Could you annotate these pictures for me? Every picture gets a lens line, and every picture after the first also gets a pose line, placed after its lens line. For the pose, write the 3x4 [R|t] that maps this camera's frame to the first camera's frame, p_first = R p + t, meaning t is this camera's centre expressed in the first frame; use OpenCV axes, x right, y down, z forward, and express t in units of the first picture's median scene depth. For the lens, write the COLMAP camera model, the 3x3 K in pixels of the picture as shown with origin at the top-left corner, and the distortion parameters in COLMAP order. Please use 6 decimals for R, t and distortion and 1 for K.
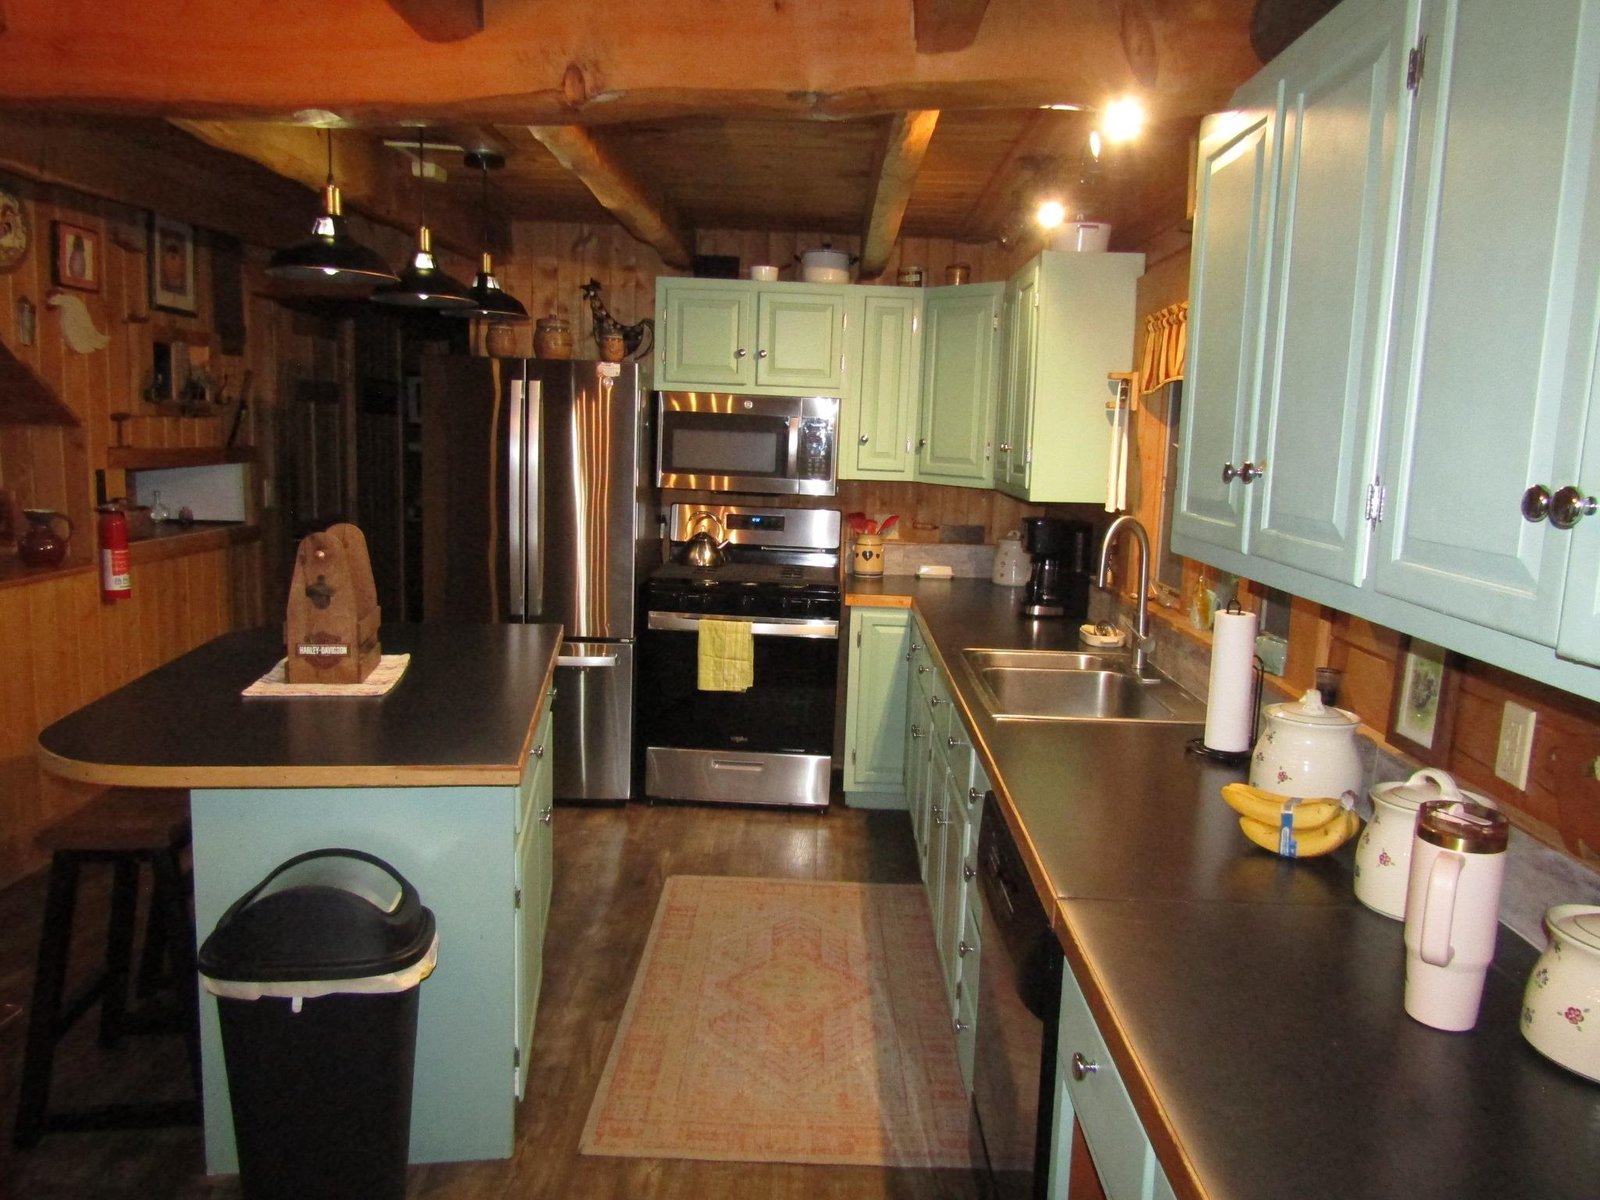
lens RADIAL K [[1128.7, 0, 800.0], [0, 1128.7, 600.0], [0, 0, 1]] dist [-0.013589, -0.001487]
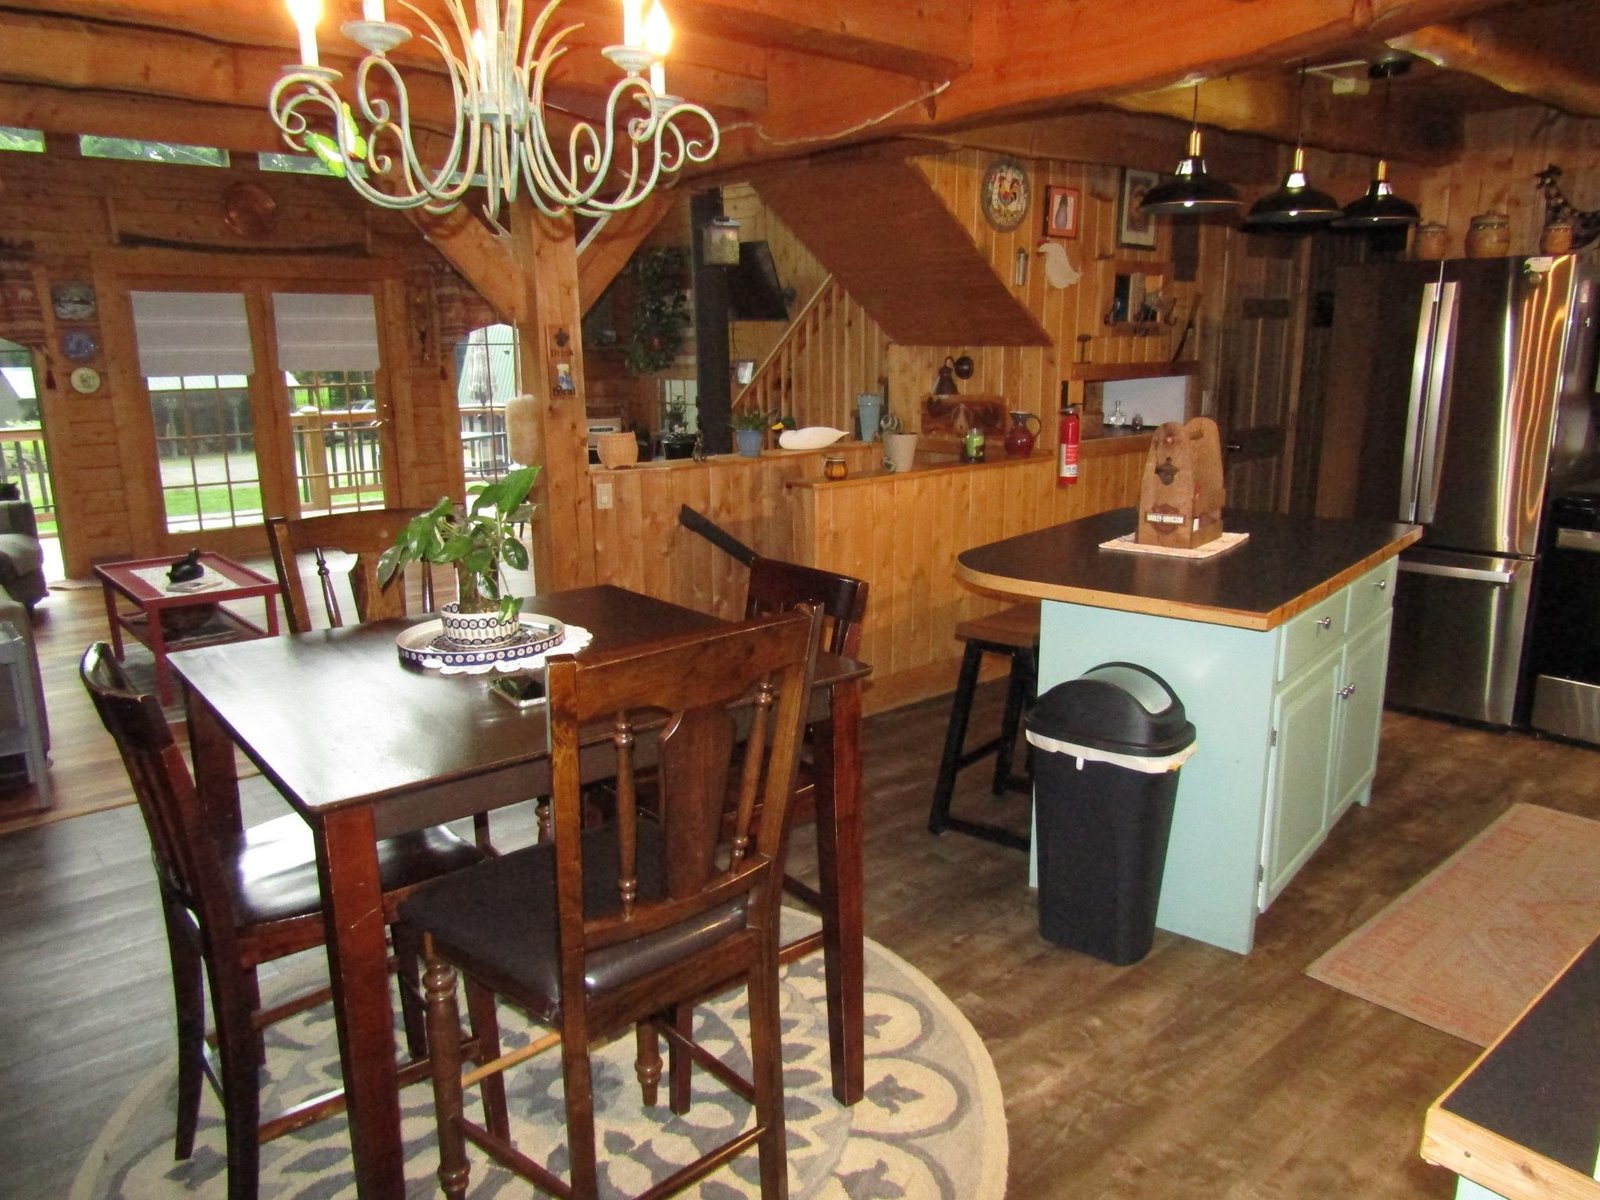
lens RADIAL K [[1120.9, 0, 800.0], [0, 1120.9, 600.0], [0, 0, 1]] dist [-0.005998, -0.005119]
pose [[0.663665, 0.126242, -0.737300, 0.146428], [-0.076570, 0.991944, 0.100920, 0.025623], [0.744101, -0.010522, 0.667984, -0.075521]]
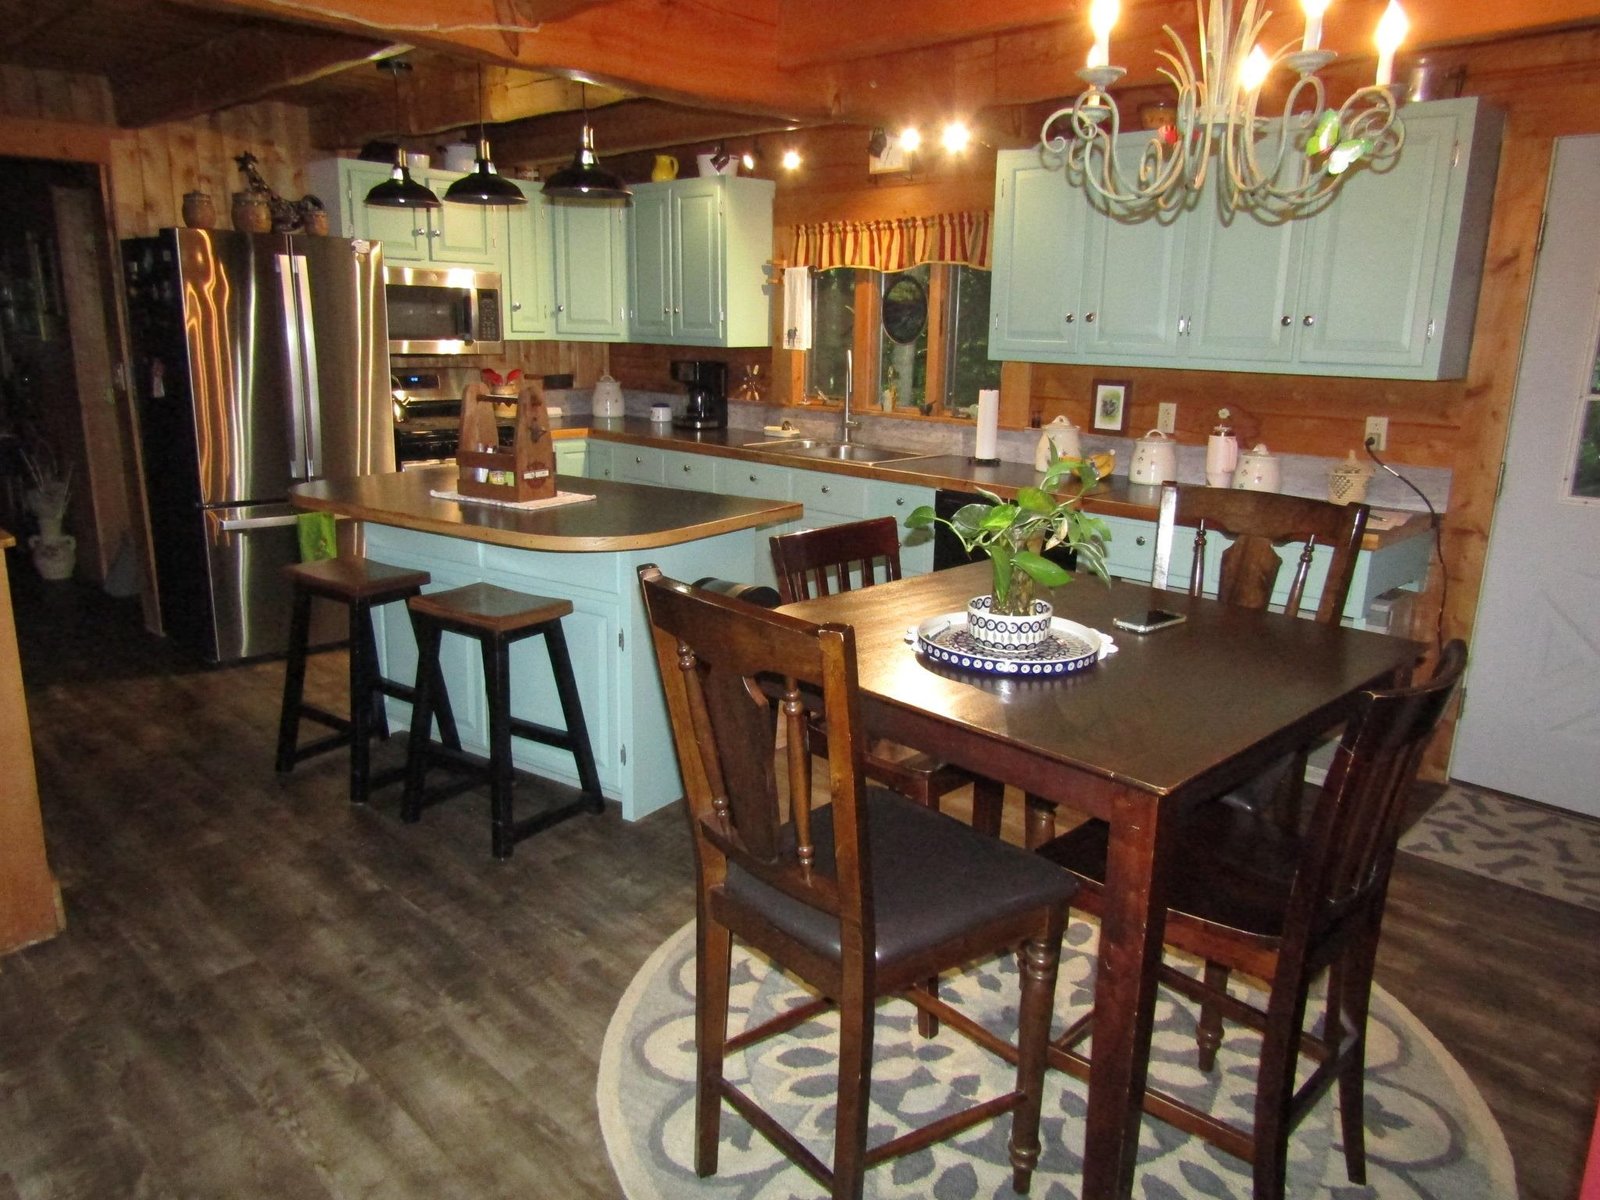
lens RADIAL K [[1124.6, 0, 807.6], [0, 1124.6, 607.8], [0, 0, 1]] dist [-0.011738, -0.003404]
pose [[0.686195, -0.204279, 0.698145, -0.755989], [0.113760, 0.978085, 0.174378, 0.002180], [-0.718467, -0.040236, 0.694396, -0.107763]]
